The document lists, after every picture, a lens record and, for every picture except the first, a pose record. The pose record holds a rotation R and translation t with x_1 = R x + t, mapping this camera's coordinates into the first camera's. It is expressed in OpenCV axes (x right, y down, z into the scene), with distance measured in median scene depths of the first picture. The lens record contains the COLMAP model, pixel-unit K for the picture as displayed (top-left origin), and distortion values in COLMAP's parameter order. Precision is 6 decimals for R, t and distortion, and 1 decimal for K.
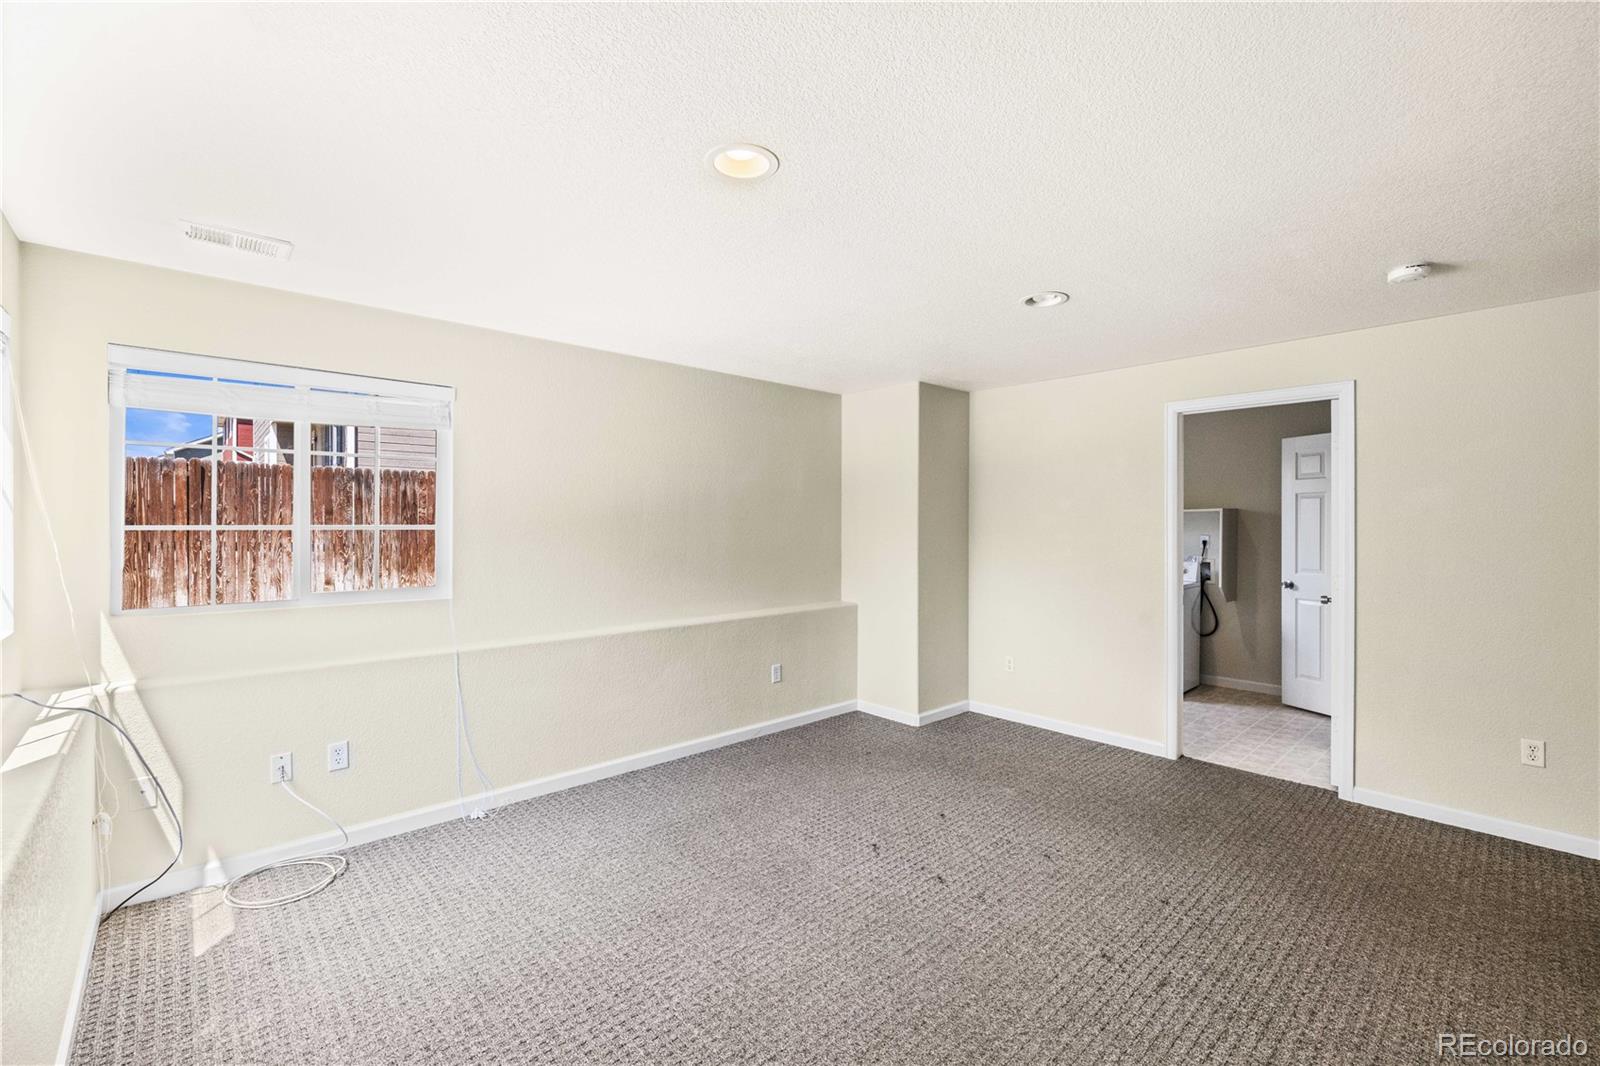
lens RADIAL K [[675.5, 0, 798.4], [0, 675.5, 524.3], [0, 0, 1]] dist [0.001198, 0.000242]
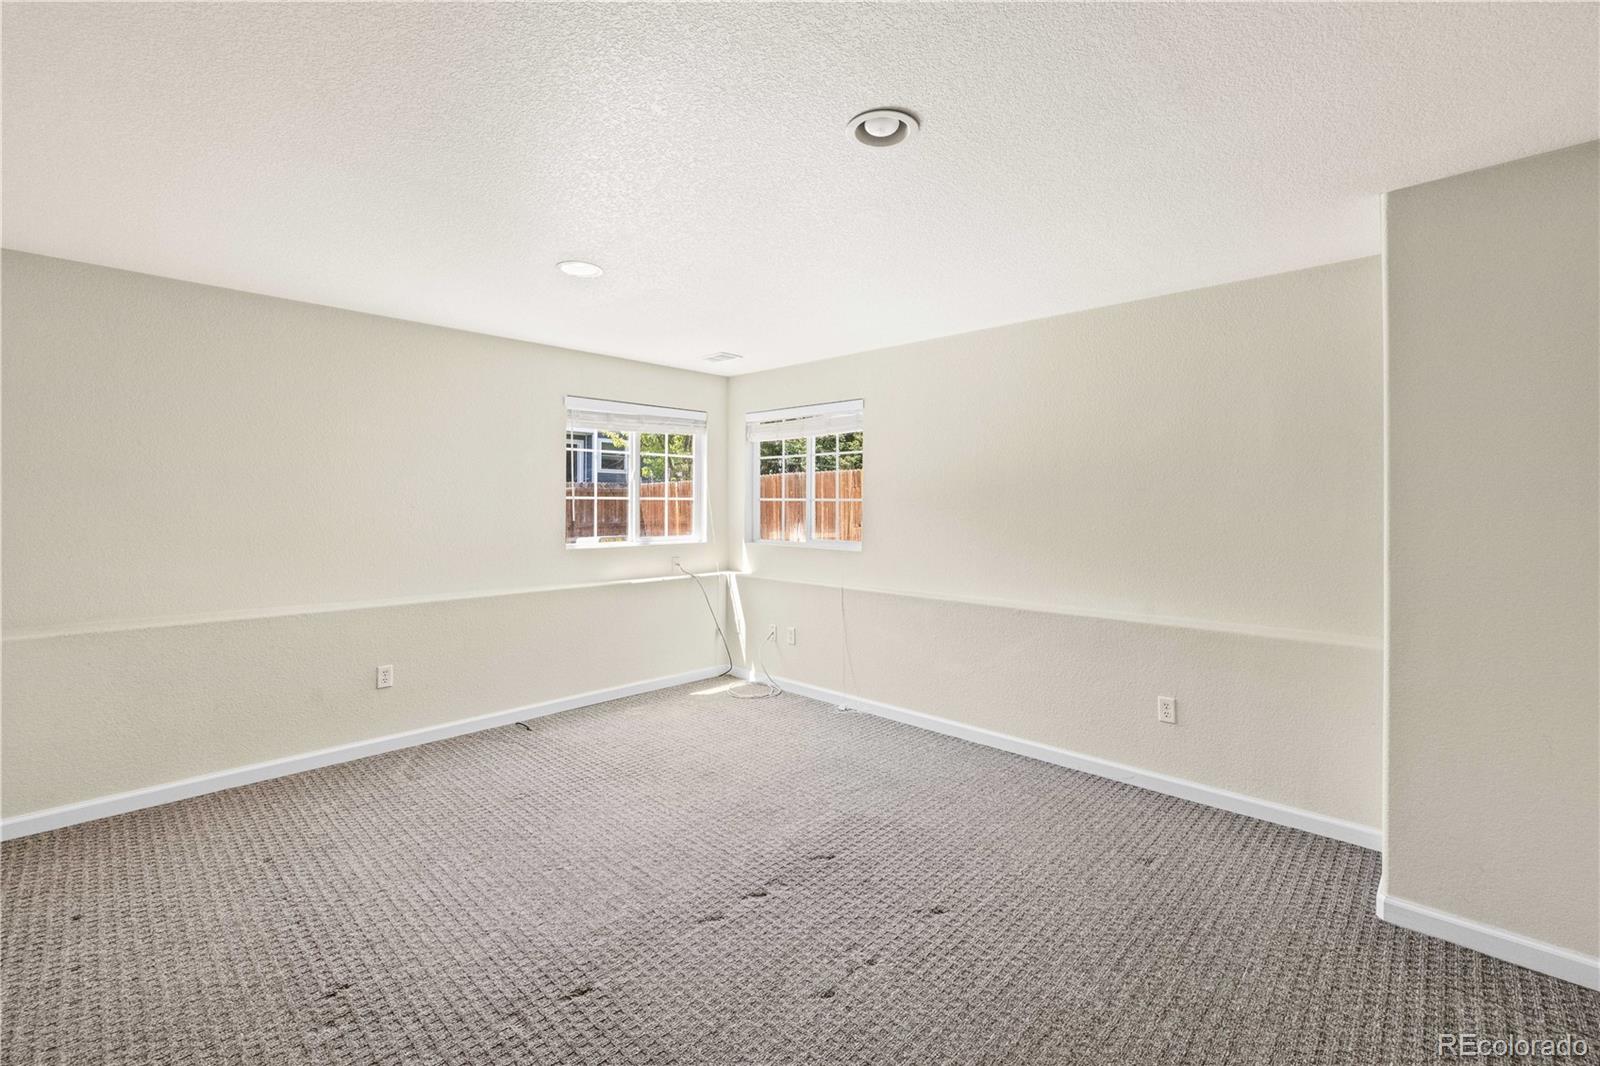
lens RADIAL K [[683.8, 0, 800.7], [0, 683.8, 497.0], [0, 0, 1]] dist [0.000097, 0.000026]
pose [[0.067622, -0.005791, -0.997694, 0.869576], [0.000886, 0.999983, -0.005744, 0.006218], [0.997711, -0.000495, 0.067626, 0.775541]]
